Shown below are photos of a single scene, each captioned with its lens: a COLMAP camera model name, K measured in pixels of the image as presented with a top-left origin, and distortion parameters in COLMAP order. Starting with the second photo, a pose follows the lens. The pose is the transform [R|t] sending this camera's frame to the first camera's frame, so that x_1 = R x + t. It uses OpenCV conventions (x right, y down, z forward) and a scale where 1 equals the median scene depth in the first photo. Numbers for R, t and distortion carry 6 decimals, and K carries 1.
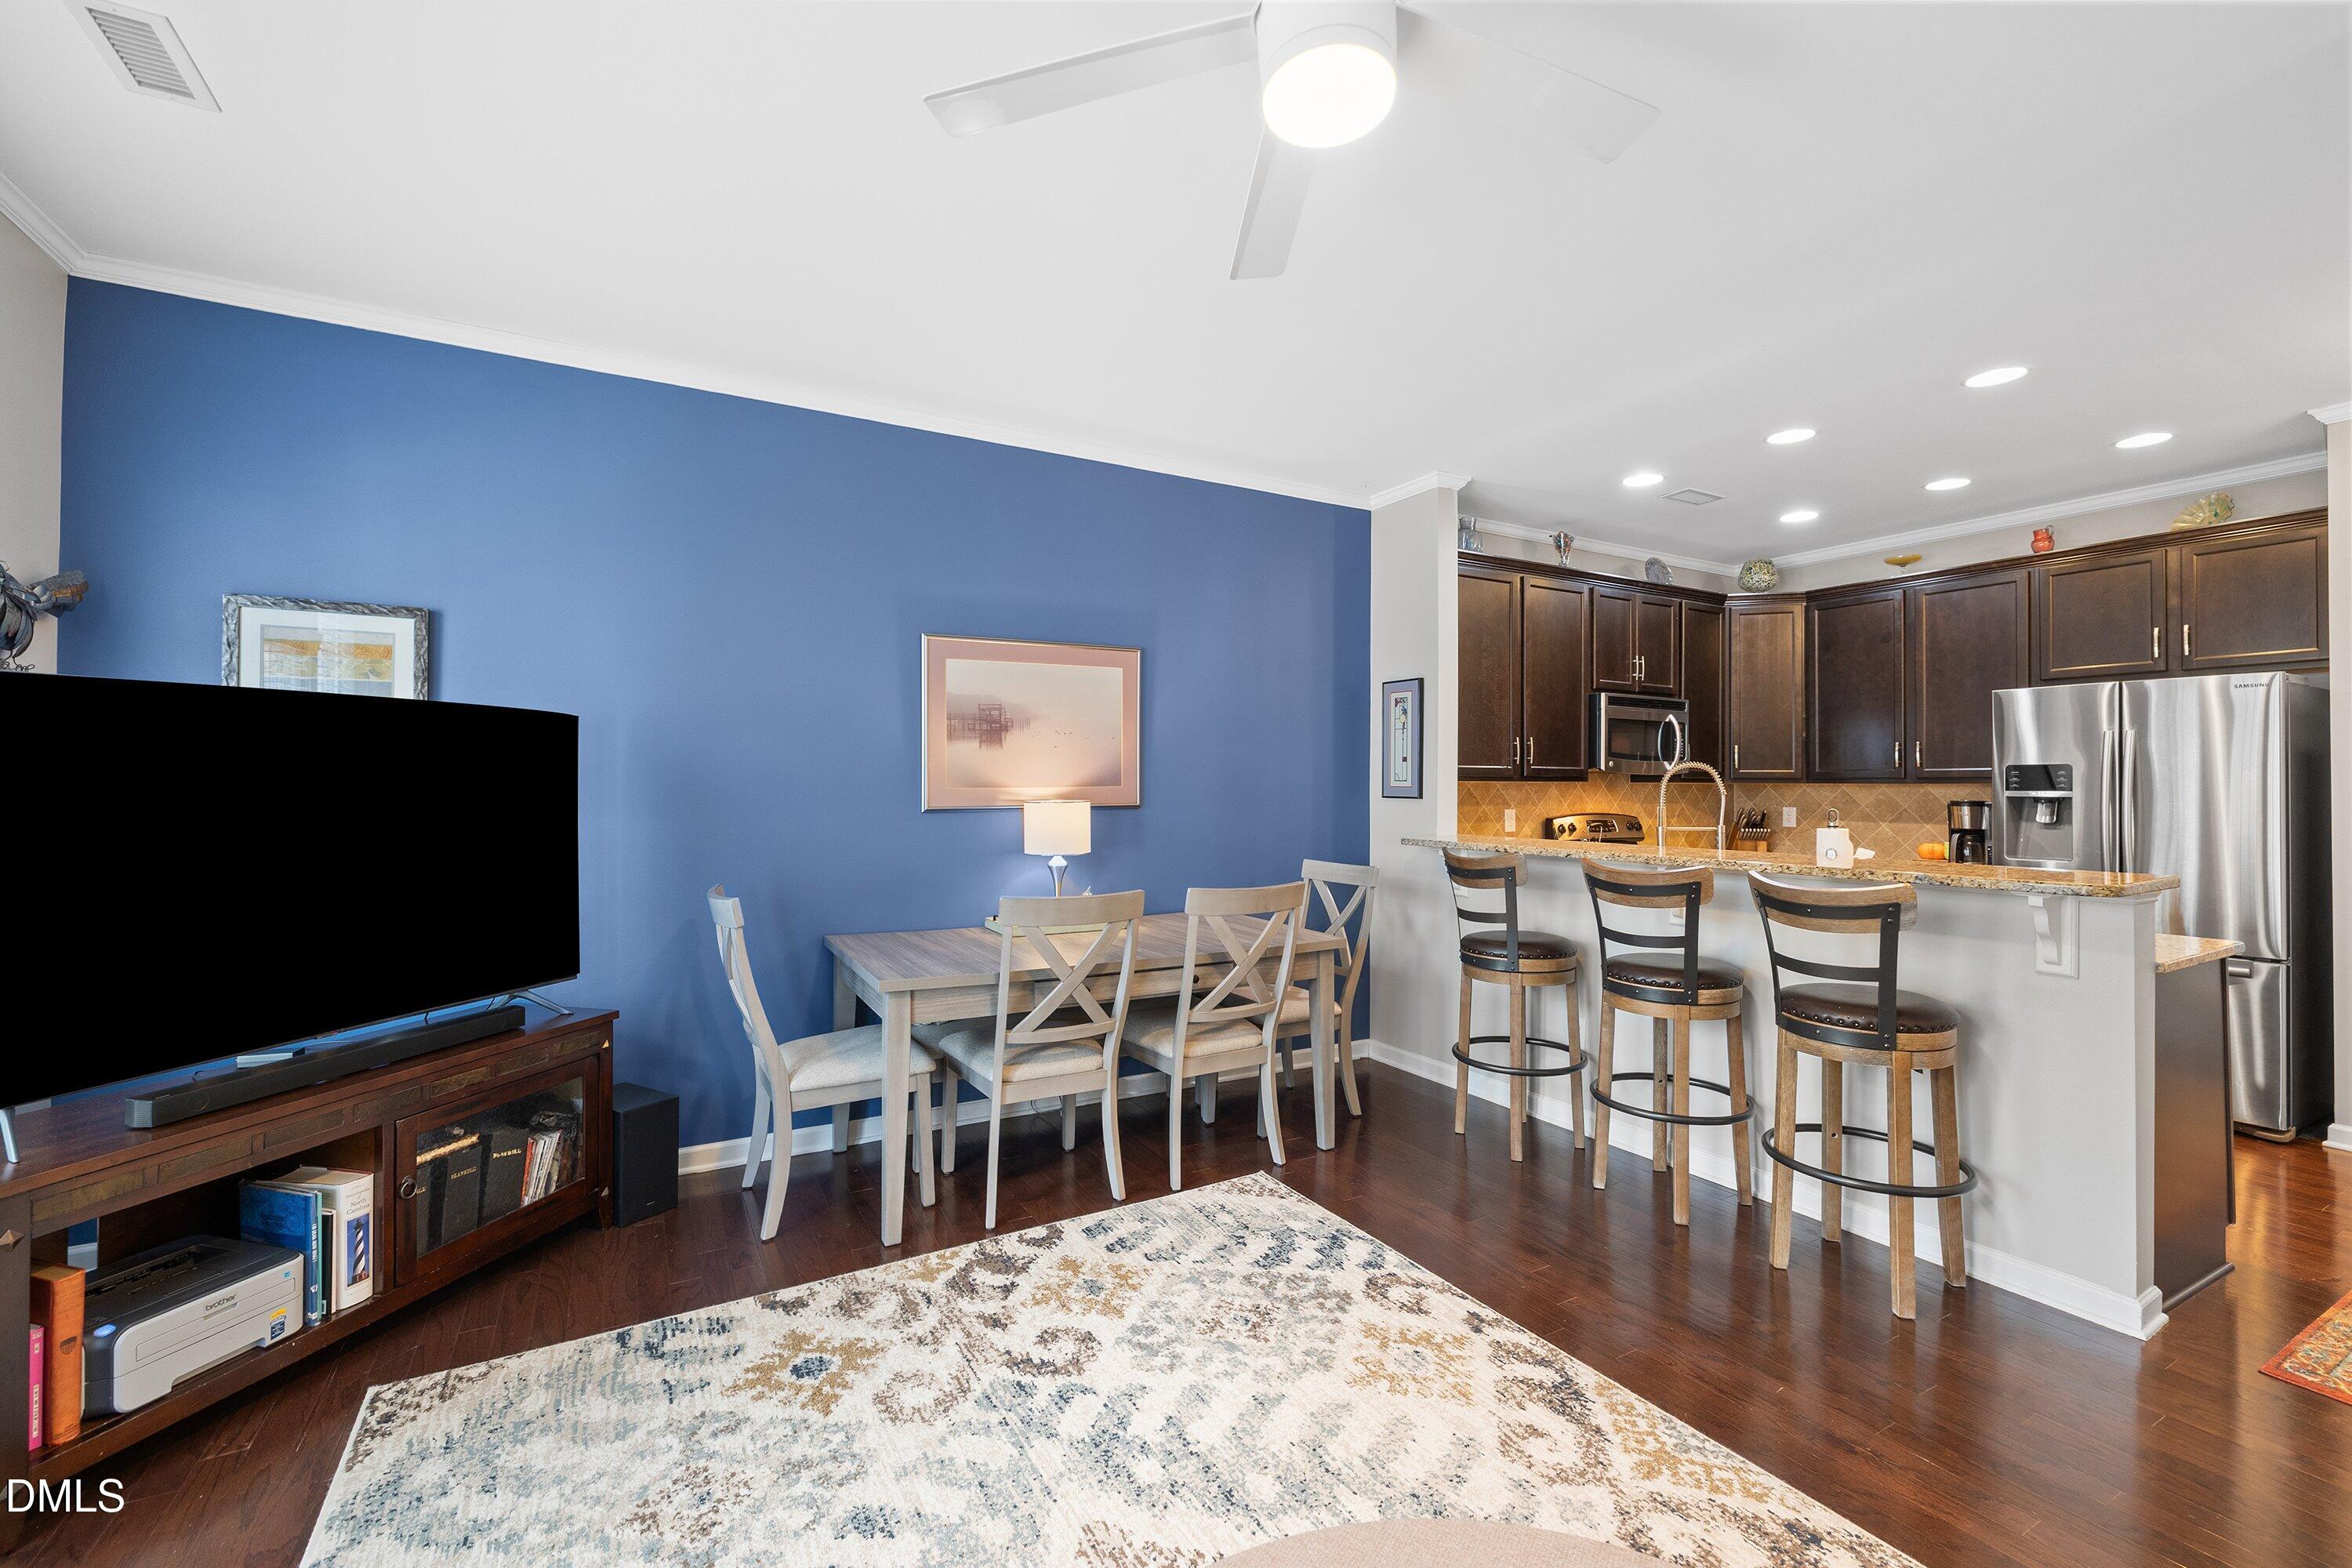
lens RADIAL K [[992.3, 0, 1174.1], [0, 992.3, 775.8], [0, 0, 1]] dist [0.001844, -0.001179]
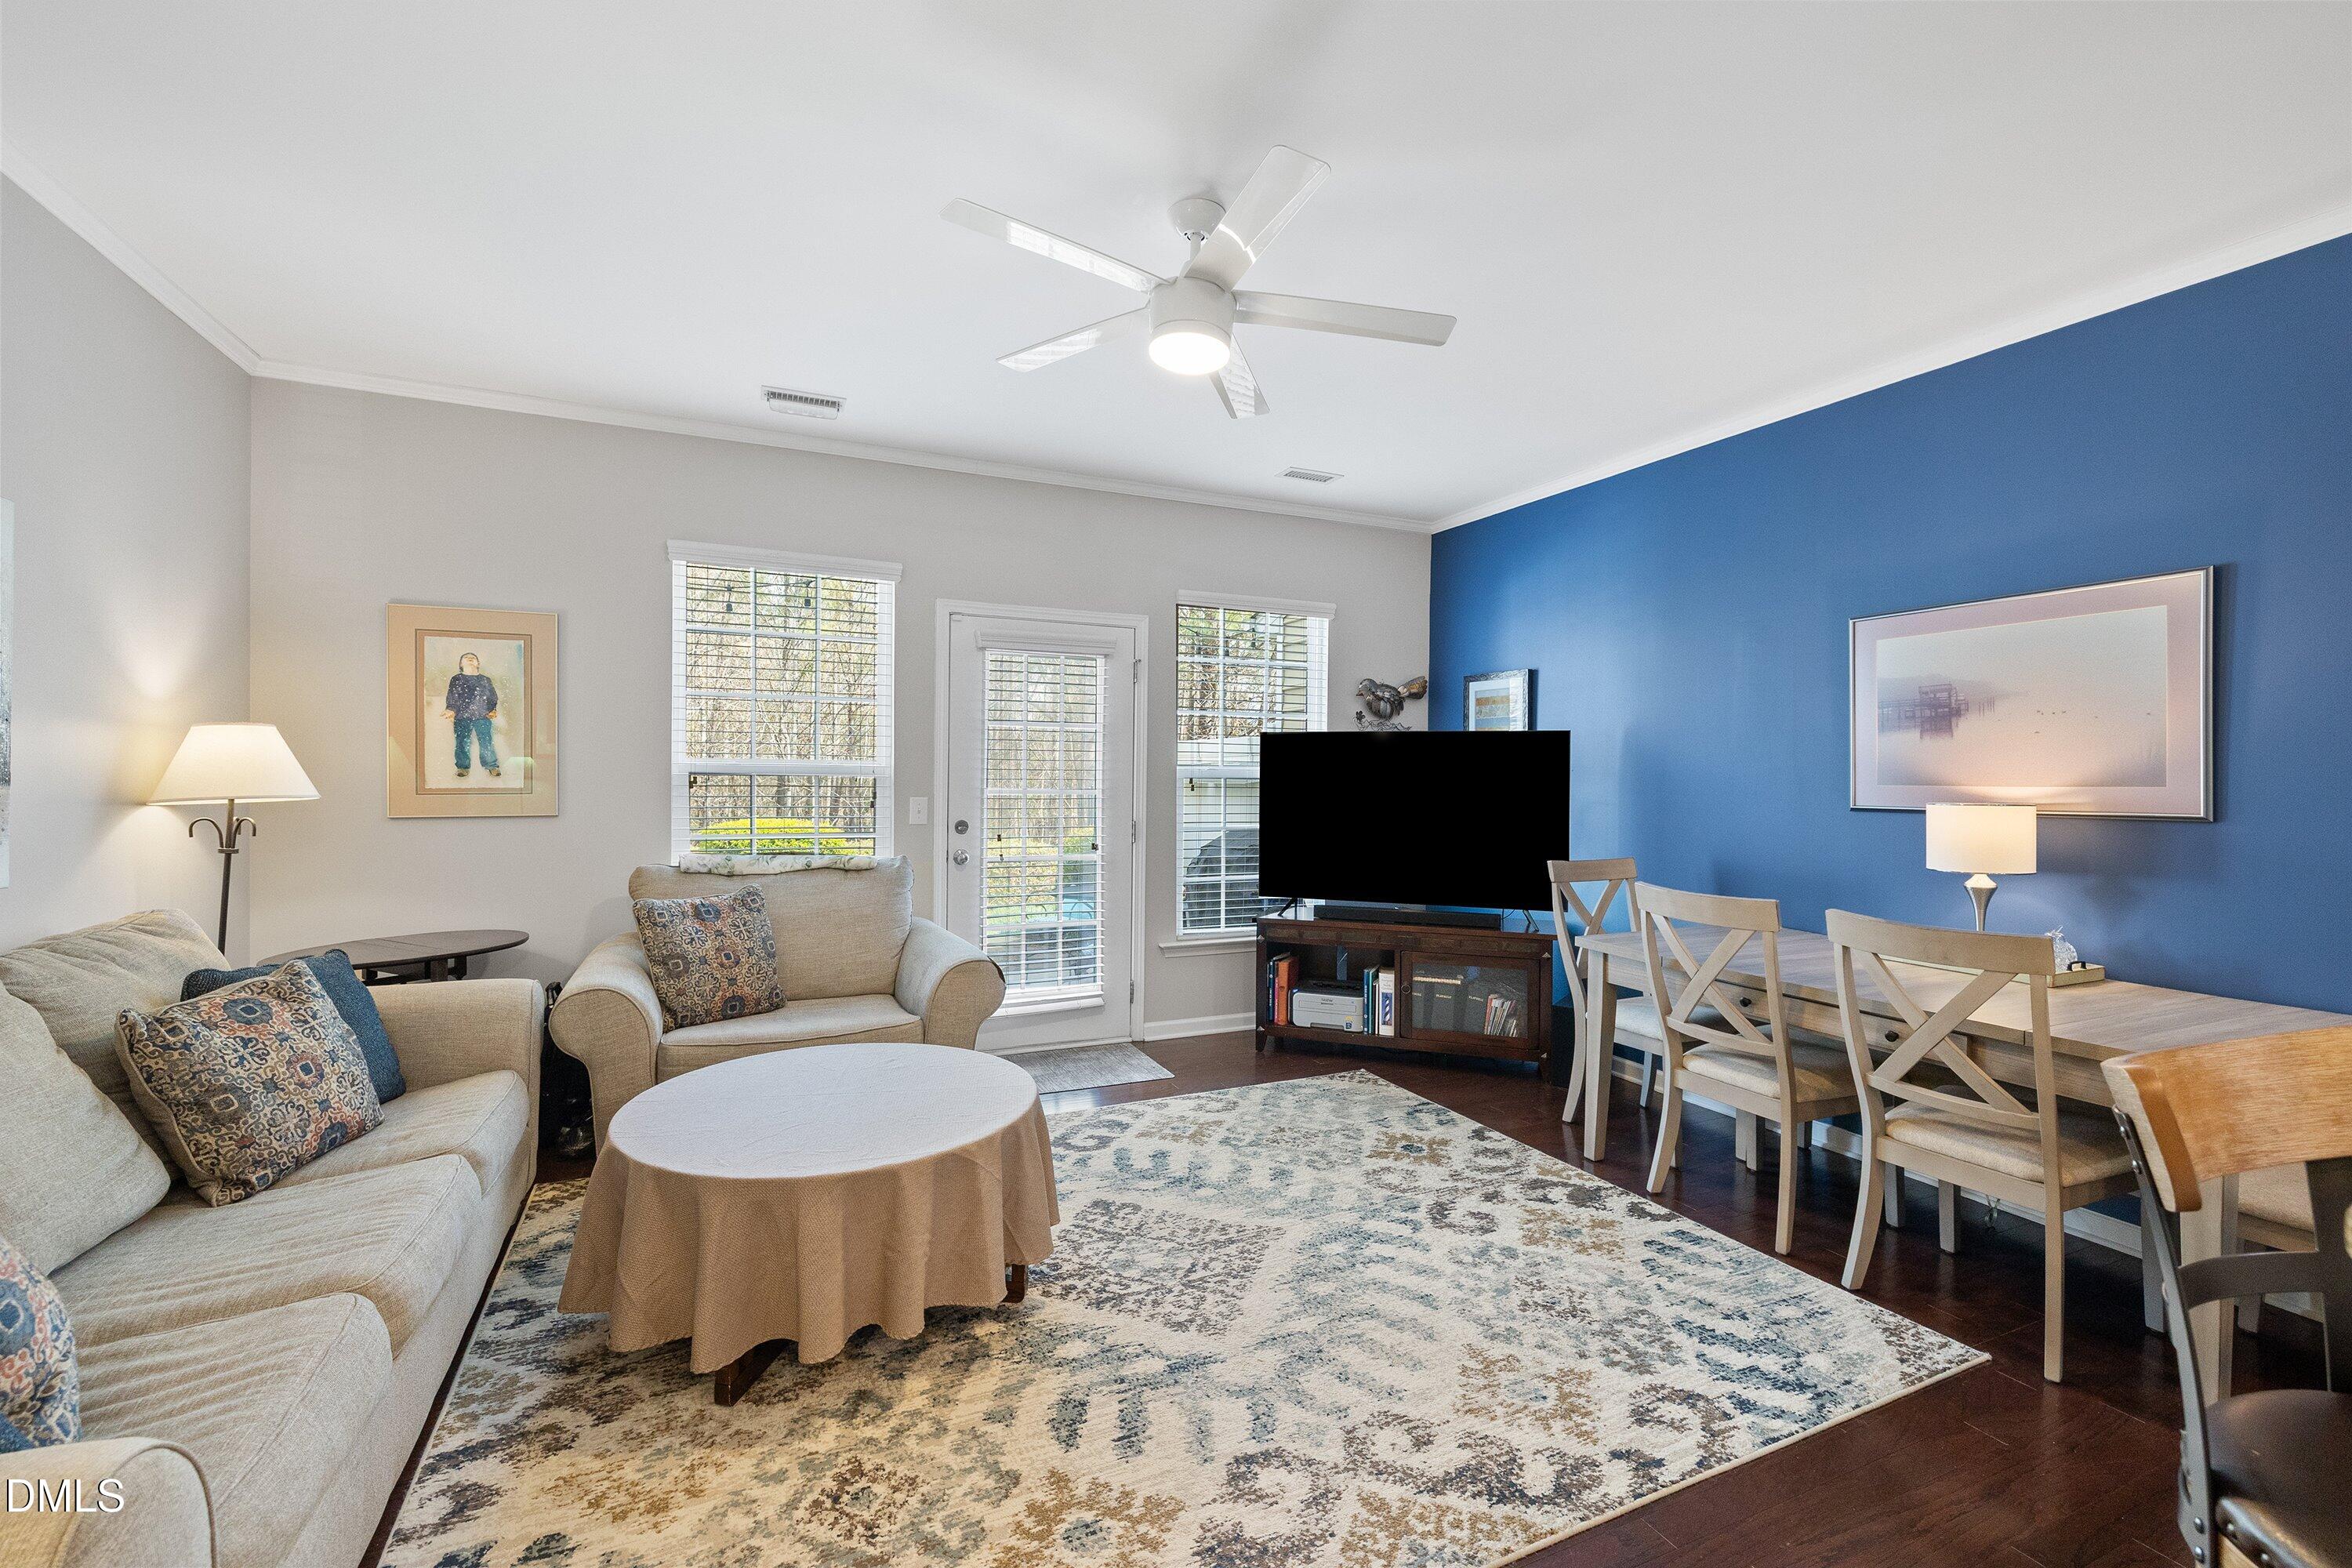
lens RADIAL K [[992.3, 0, 1175.5], [0, 992.3, 776.1], [0, 0, 1]] dist [0.001844, -0.001179]
pose [[-0.090581, -0.000023, -0.995889, 0.639573], [-0.005287, 0.999986, 0.000458, 0.006243], [0.995875, 0.005307, -0.090580, 0.401744]]
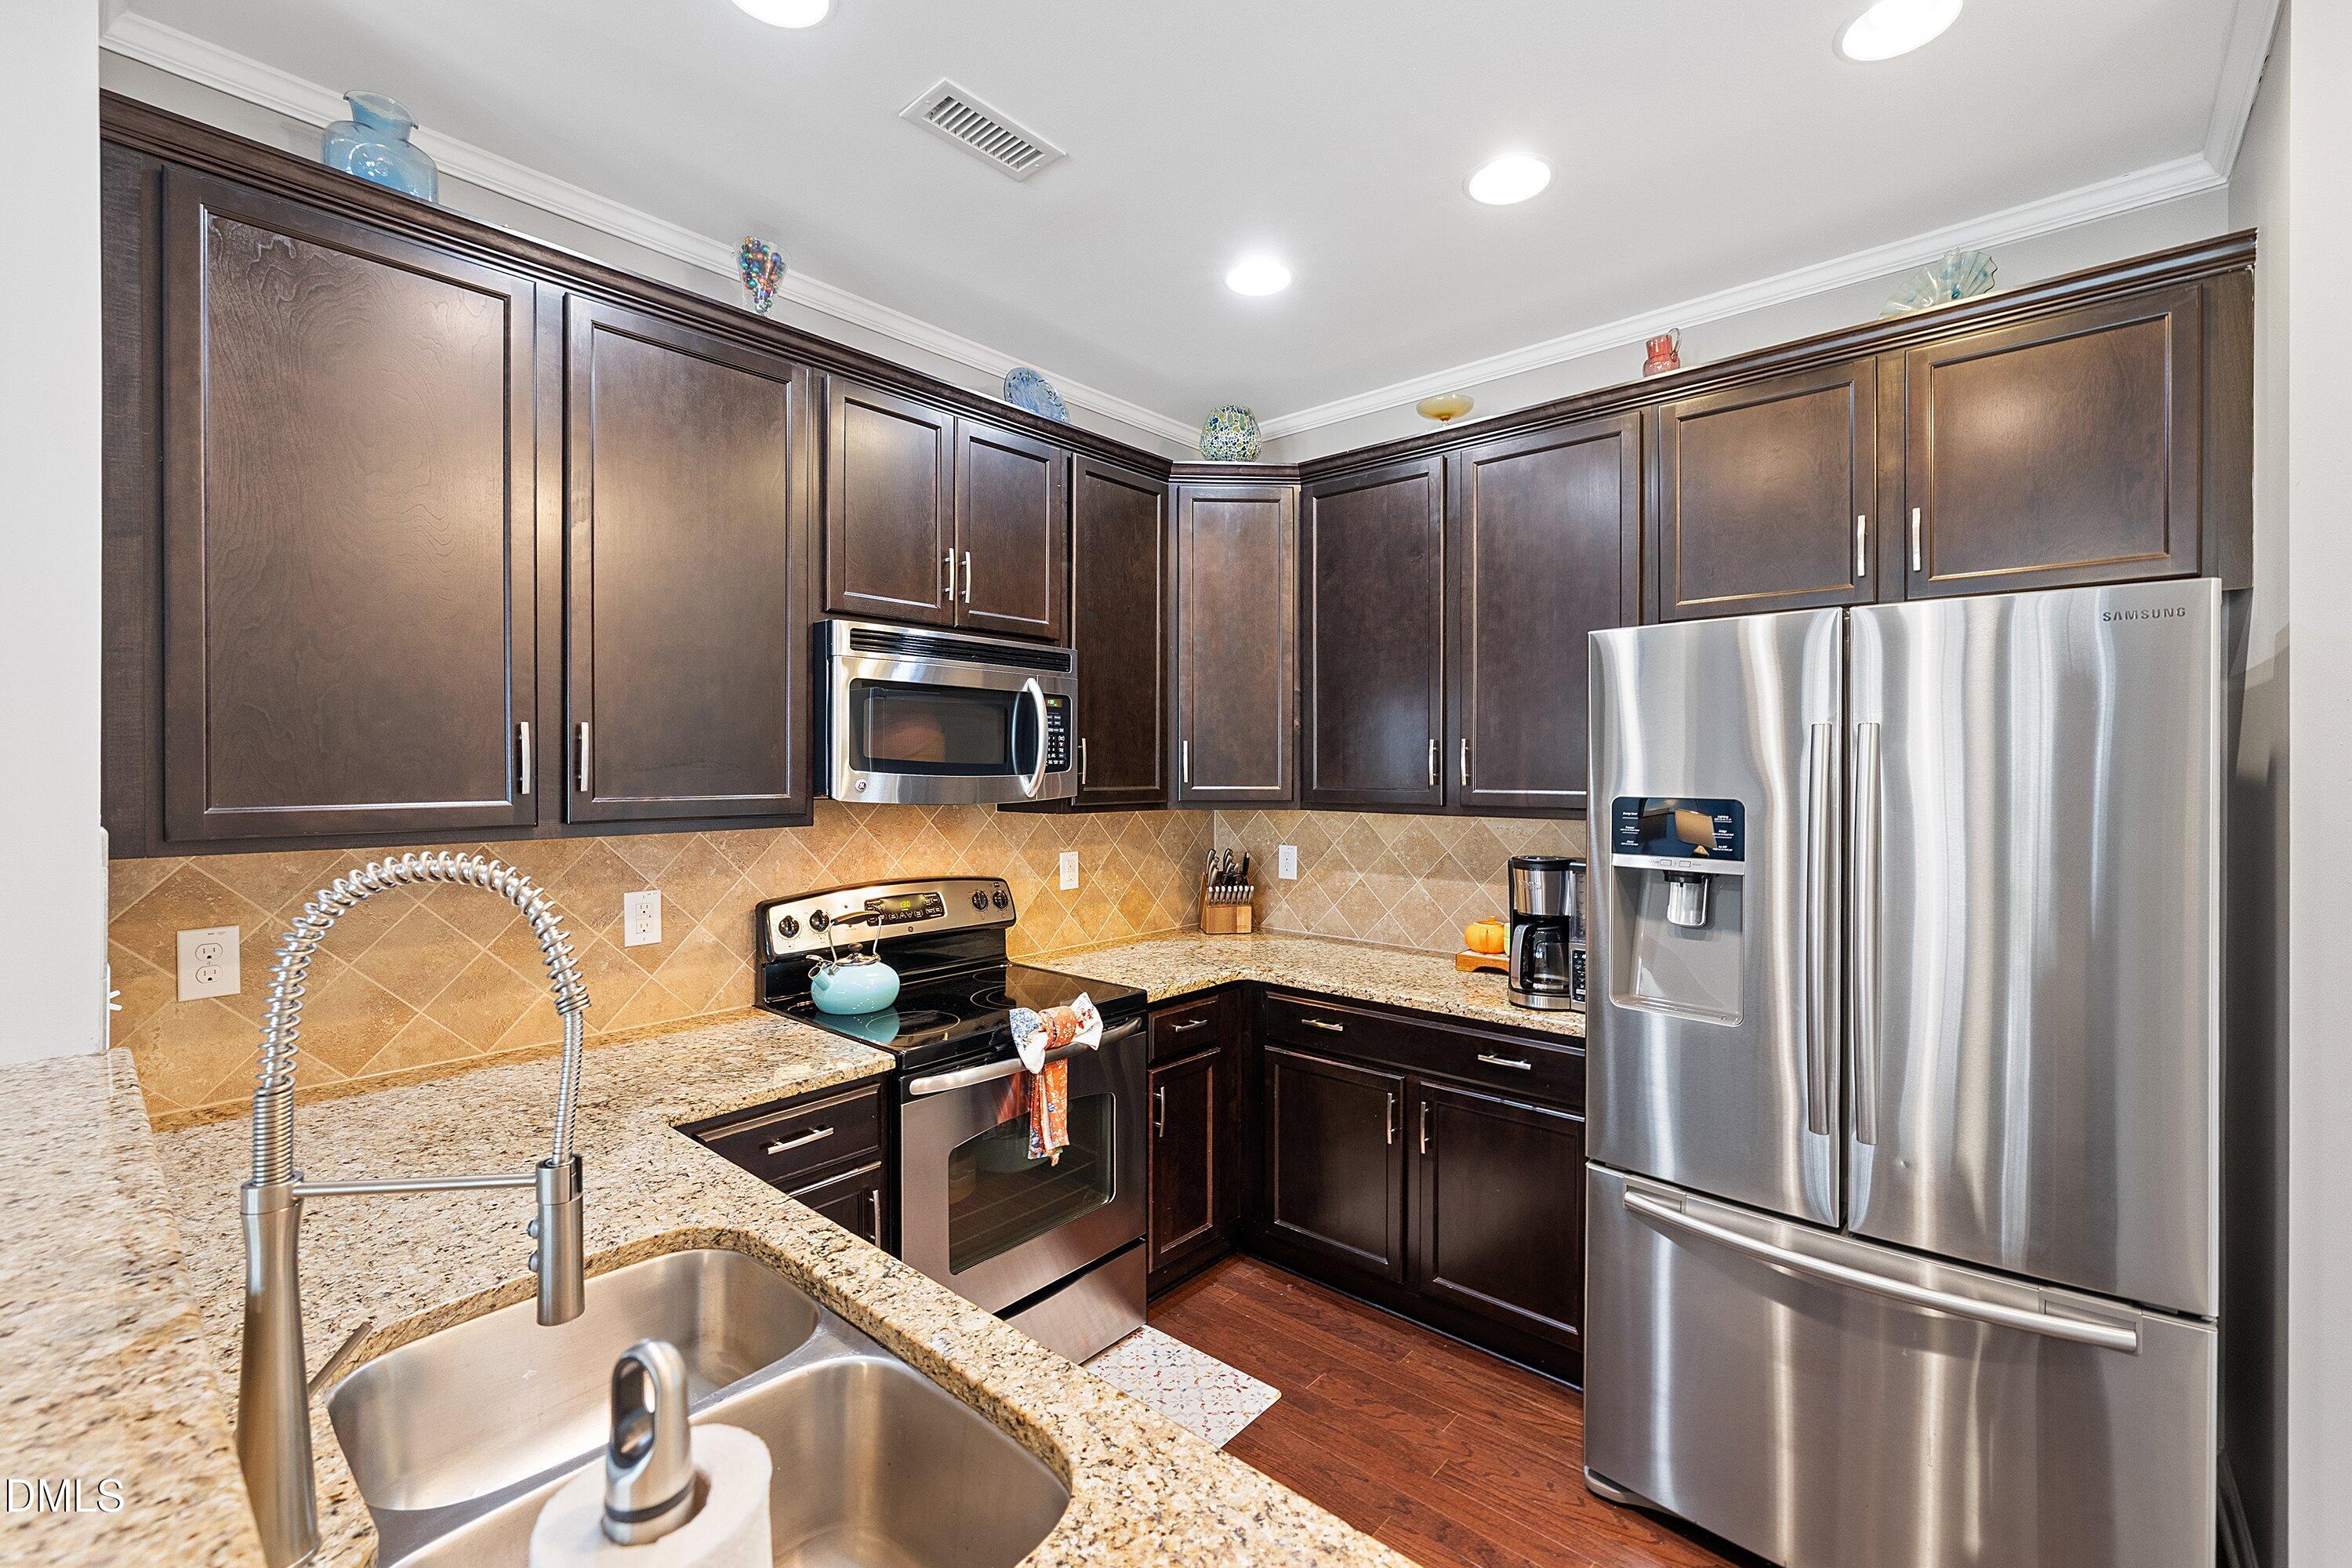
lens RADIAL K [[992.3, 0, 1178.4], [0, 992.3, 772.4], [0, 0, 1]] dist [0.001844, -0.001179]
pose [[0.945869, -0.004466, 0.324518, 0.520156], [-0.000264, 0.999894, 0.014532, -0.029097], [-0.324549, -0.013831, 0.945768, 0.657429]]
